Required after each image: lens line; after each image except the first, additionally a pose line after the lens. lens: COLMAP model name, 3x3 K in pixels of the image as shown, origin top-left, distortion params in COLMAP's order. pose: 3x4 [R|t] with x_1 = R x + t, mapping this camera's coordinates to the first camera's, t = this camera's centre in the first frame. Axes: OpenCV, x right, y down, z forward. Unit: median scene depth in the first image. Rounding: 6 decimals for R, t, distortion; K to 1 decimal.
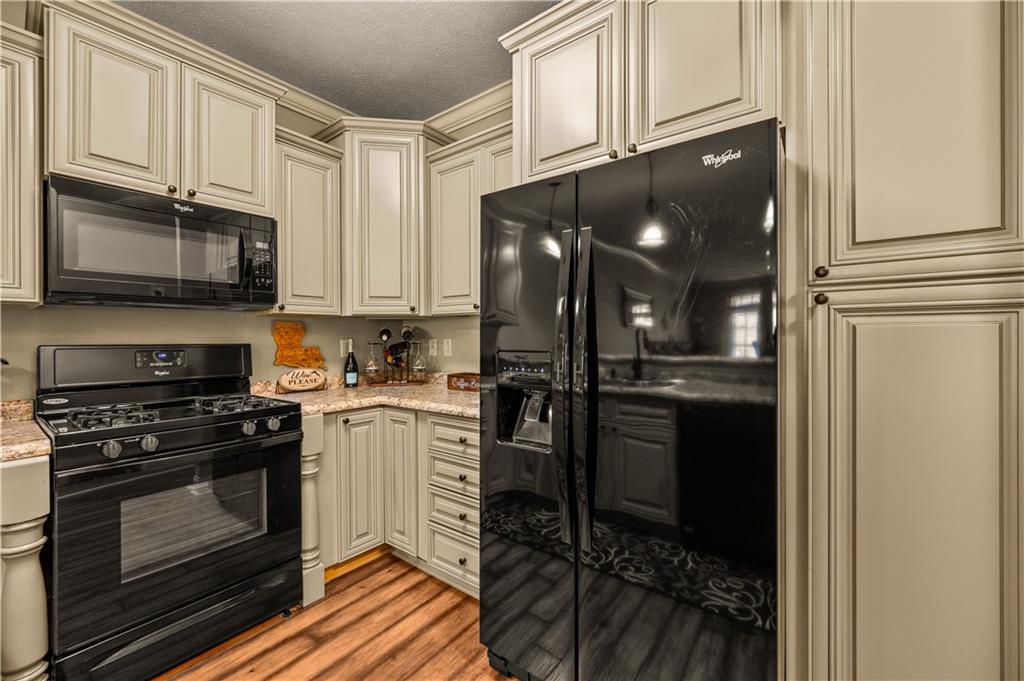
lens RADIAL K [[412.8, 0, 508.5], [0, 412.8, 335.9], [0, 0, 1]] dist [-0.003380, 0.000979]
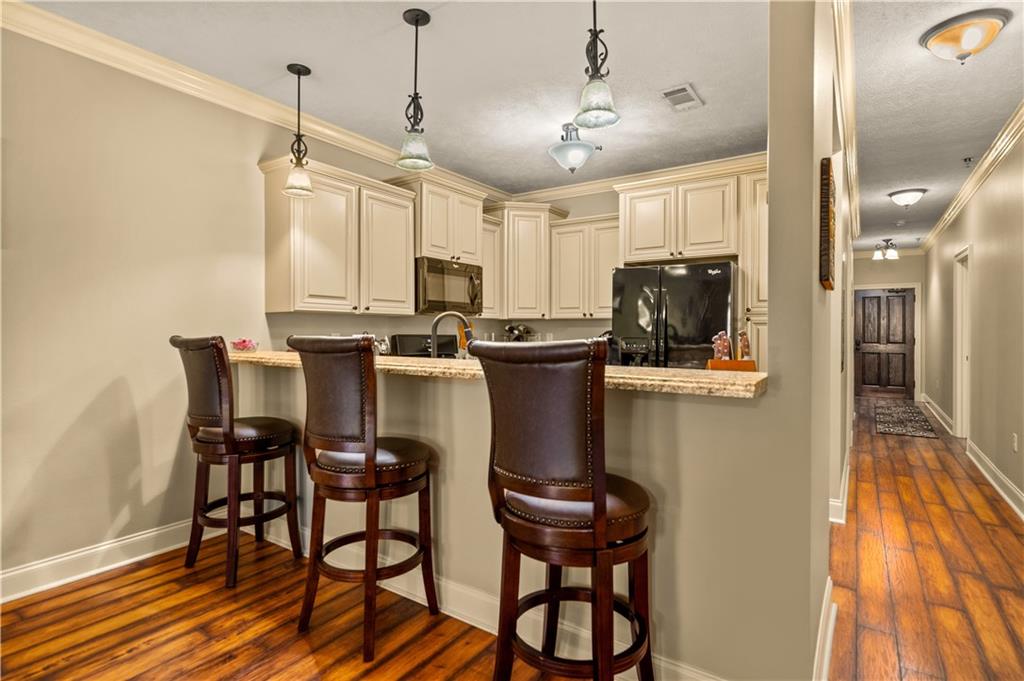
lens RADIAL K [[523.4, 0, 512.8], [0, 523.4, 335.4], [0, 0, 1]] dist [0.000159, 0.000401]
pose [[0.997766, 0.006933, 0.066441, -0.616238], [-0.007357, 0.999954, 0.006150, 0.006843], [-0.066395, -0.006625, 0.997771, -1.395324]]
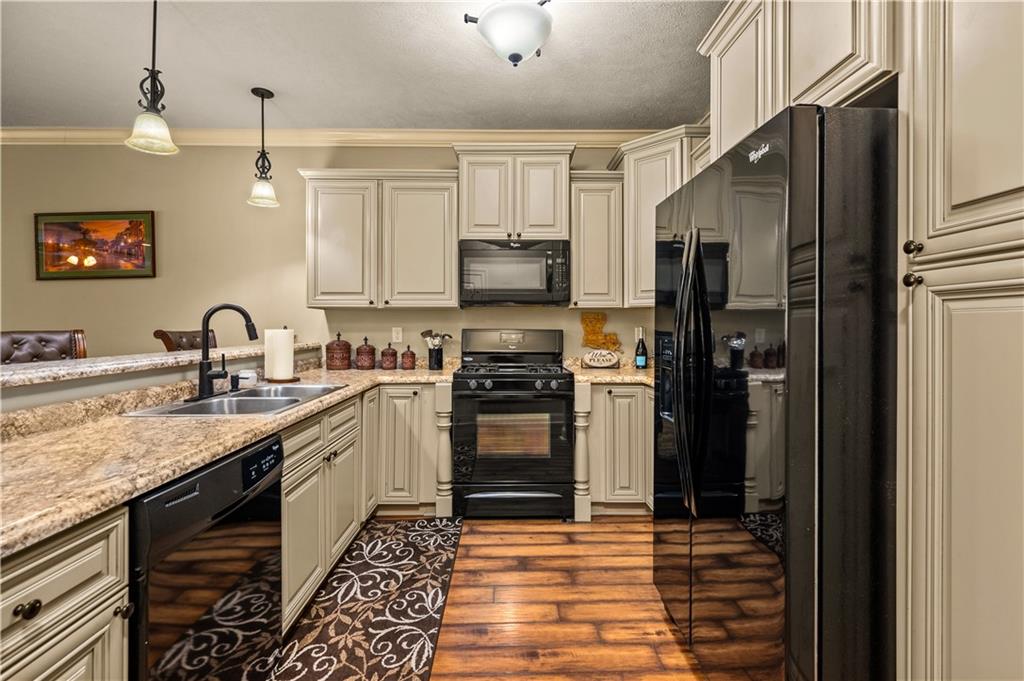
lens RADIAL K [[451.0, 0, 512.4], [0, 451.0, 326.2], [0, 0, 1]] dist [-0.000564, -0.001195]
pose [[0.623507, 0.006219, -0.781793, 0.534544], [-0.004086, 0.999981, 0.004696, 0.000532], [0.781807, 0.000266, 0.623521, -0.100200]]
